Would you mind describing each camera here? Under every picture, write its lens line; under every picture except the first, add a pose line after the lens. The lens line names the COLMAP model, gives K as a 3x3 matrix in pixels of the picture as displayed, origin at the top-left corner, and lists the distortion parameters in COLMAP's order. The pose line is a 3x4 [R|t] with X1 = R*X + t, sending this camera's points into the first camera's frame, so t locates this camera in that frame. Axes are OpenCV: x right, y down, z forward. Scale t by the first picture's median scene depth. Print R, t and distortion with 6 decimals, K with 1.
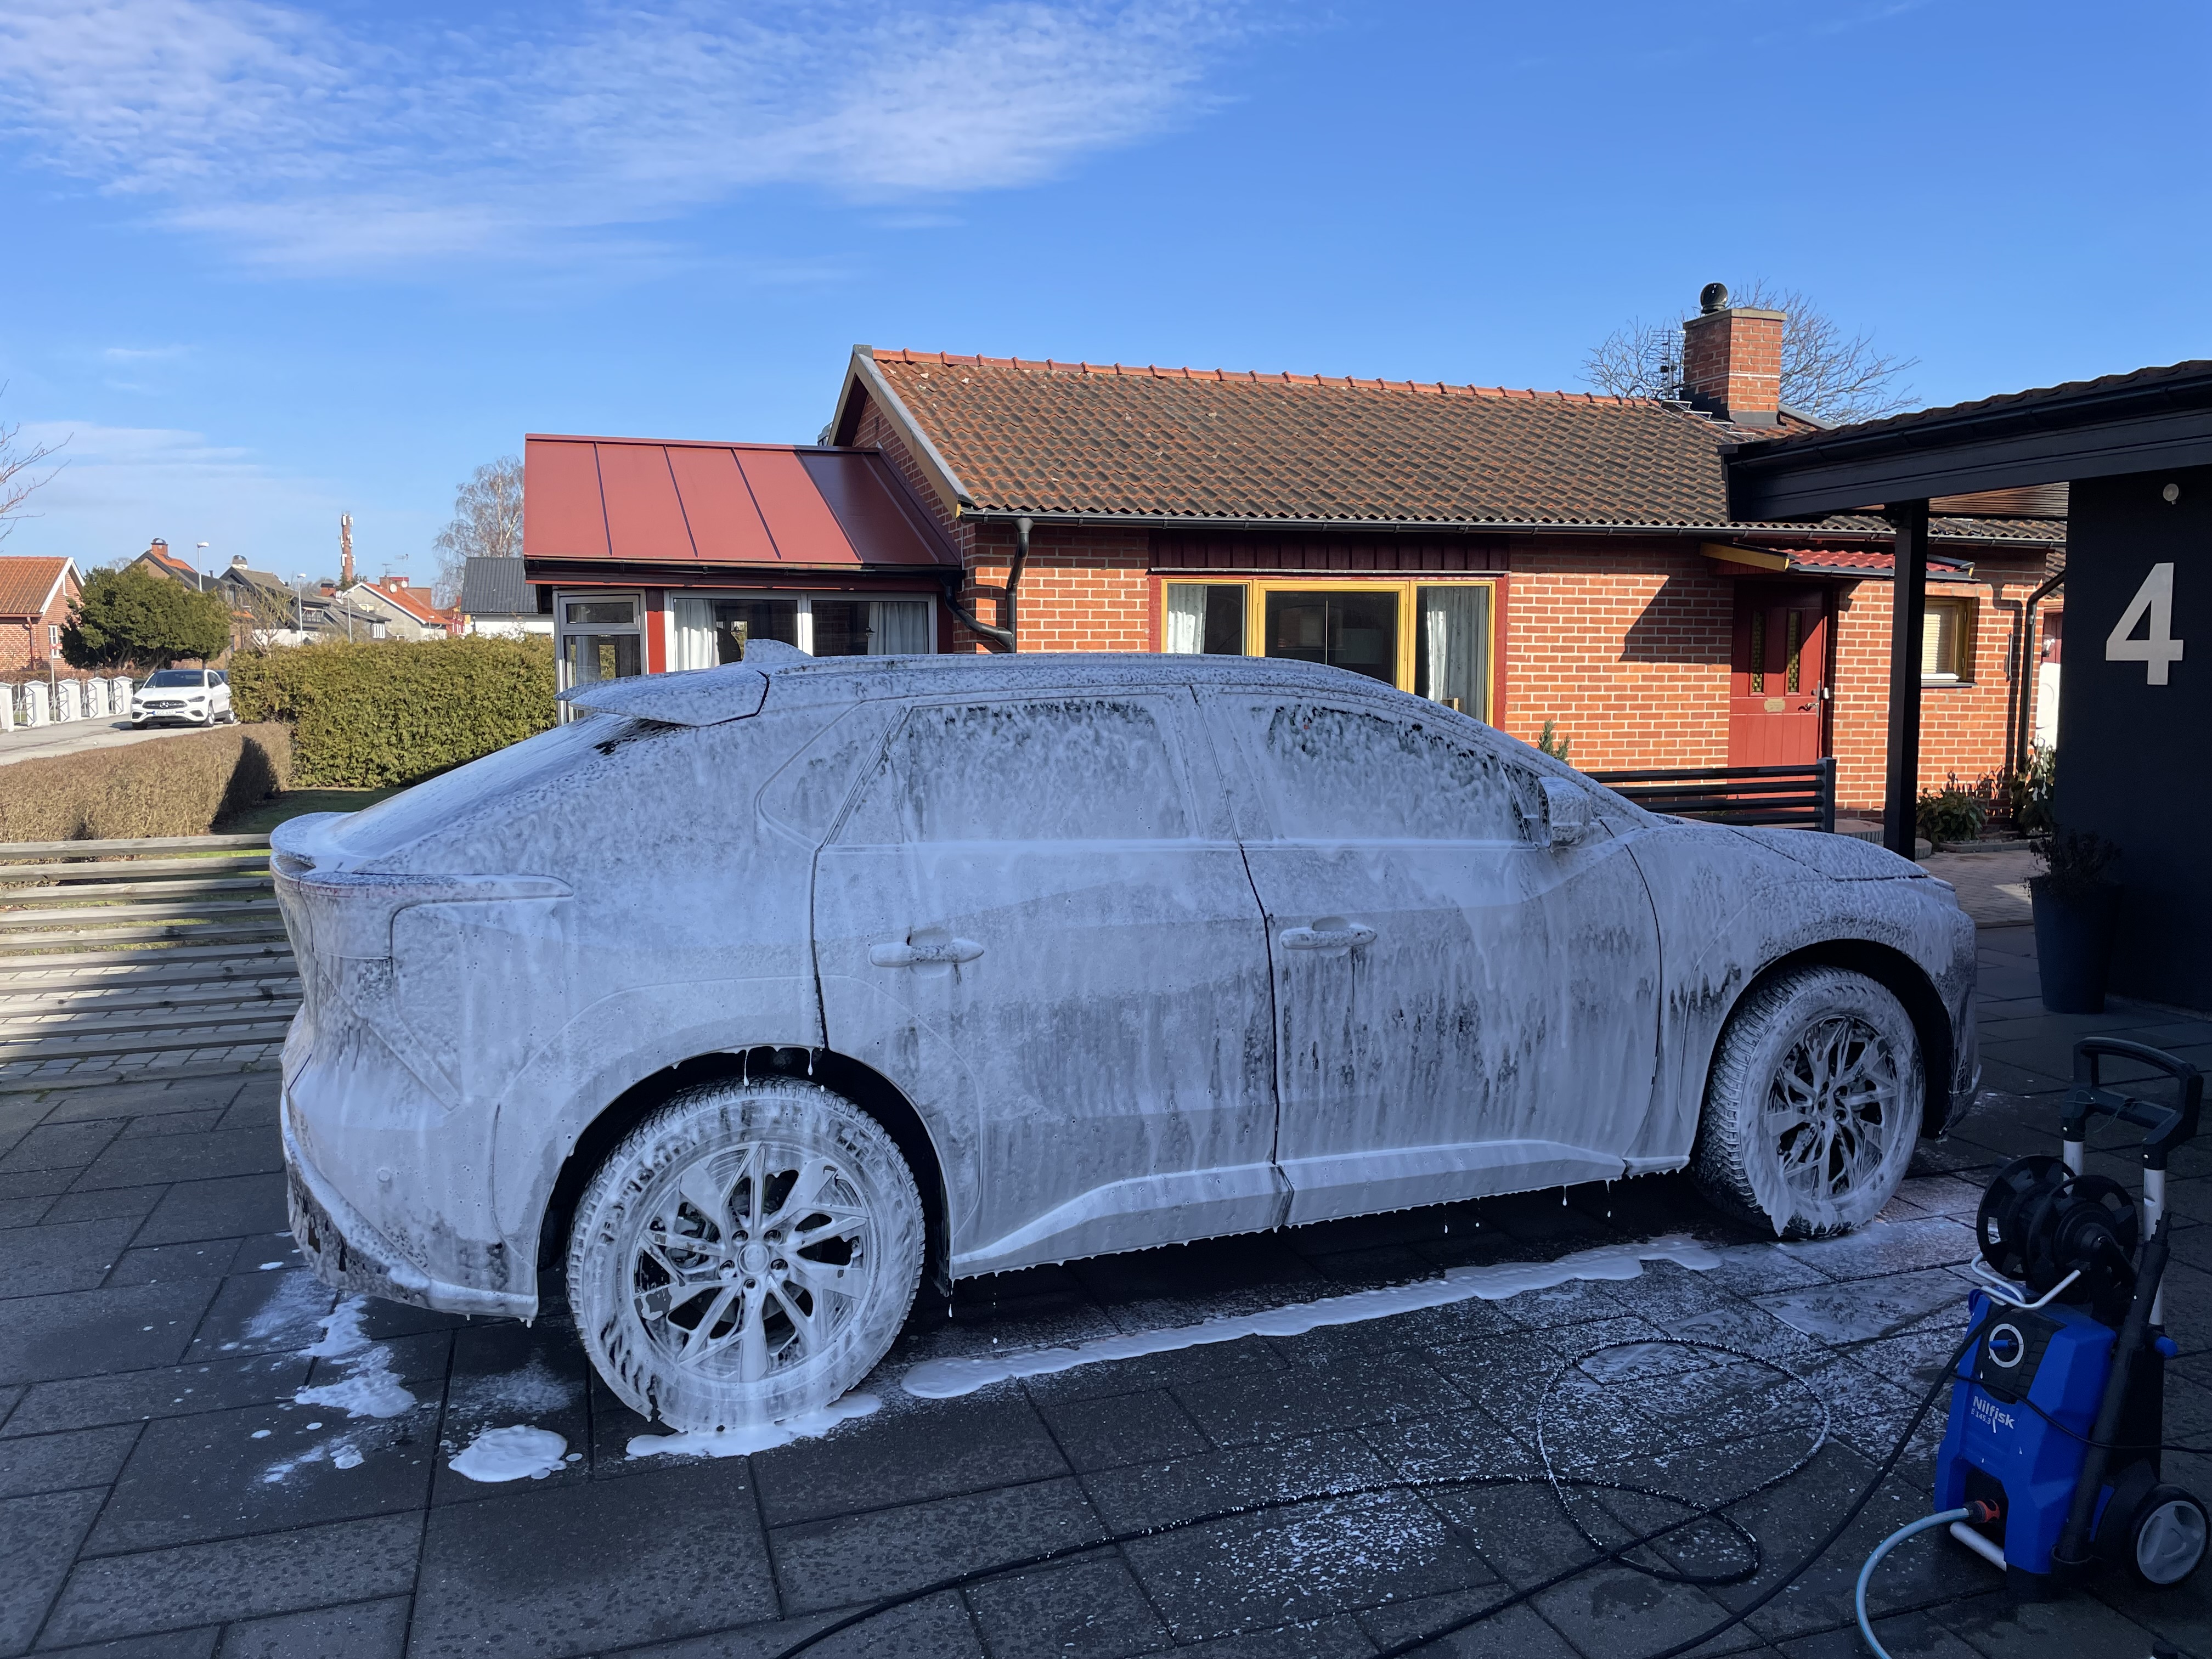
lens RADIAL K [[1644.8, 0, 1106.0], [0, 1644.8, 829.5], [0, 0, 1]] dist [0.087801, -0.120962]
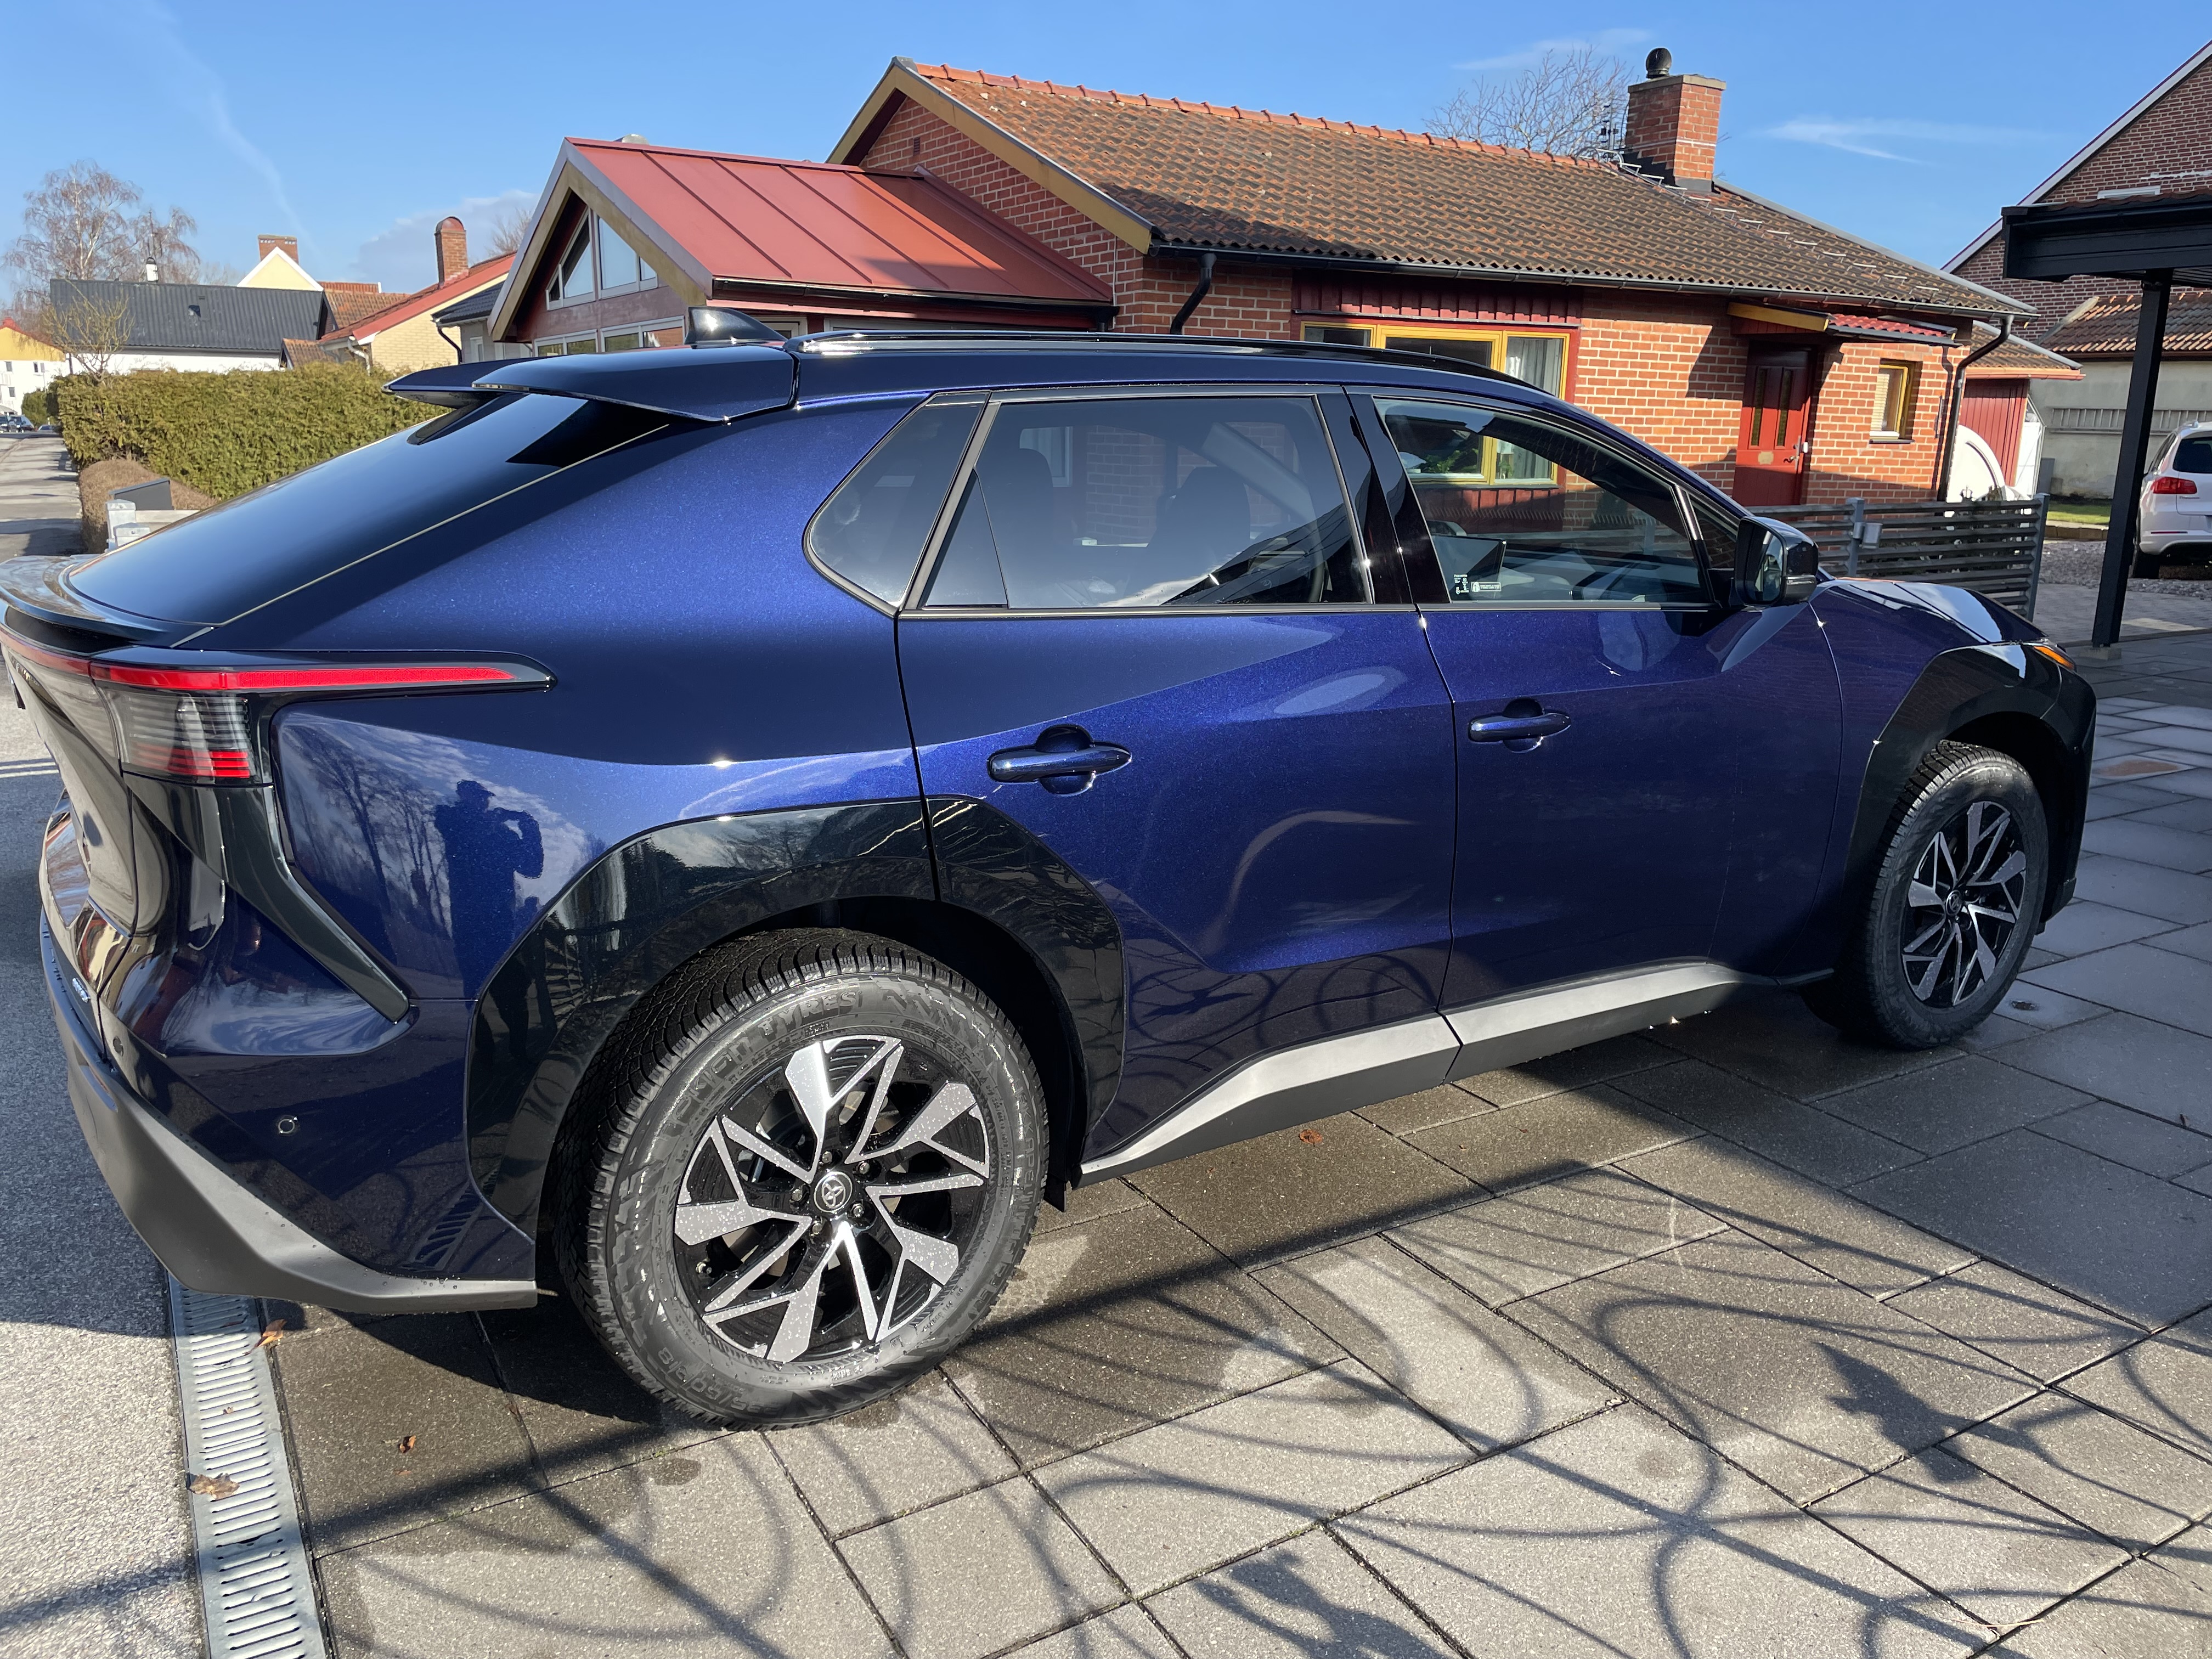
lens RADIAL K [[1644.8, 0, 1106.0], [0, 1644.8, 829.5], [0, 0, 1]] dist [0.087801, -0.120962]
pose [[0.975652, -0.034840, 0.216539, -0.250482], [0.004397, 0.990211, 0.139512, 0.012194], [-0.219280, -0.135163, 0.966254, -0.005689]]
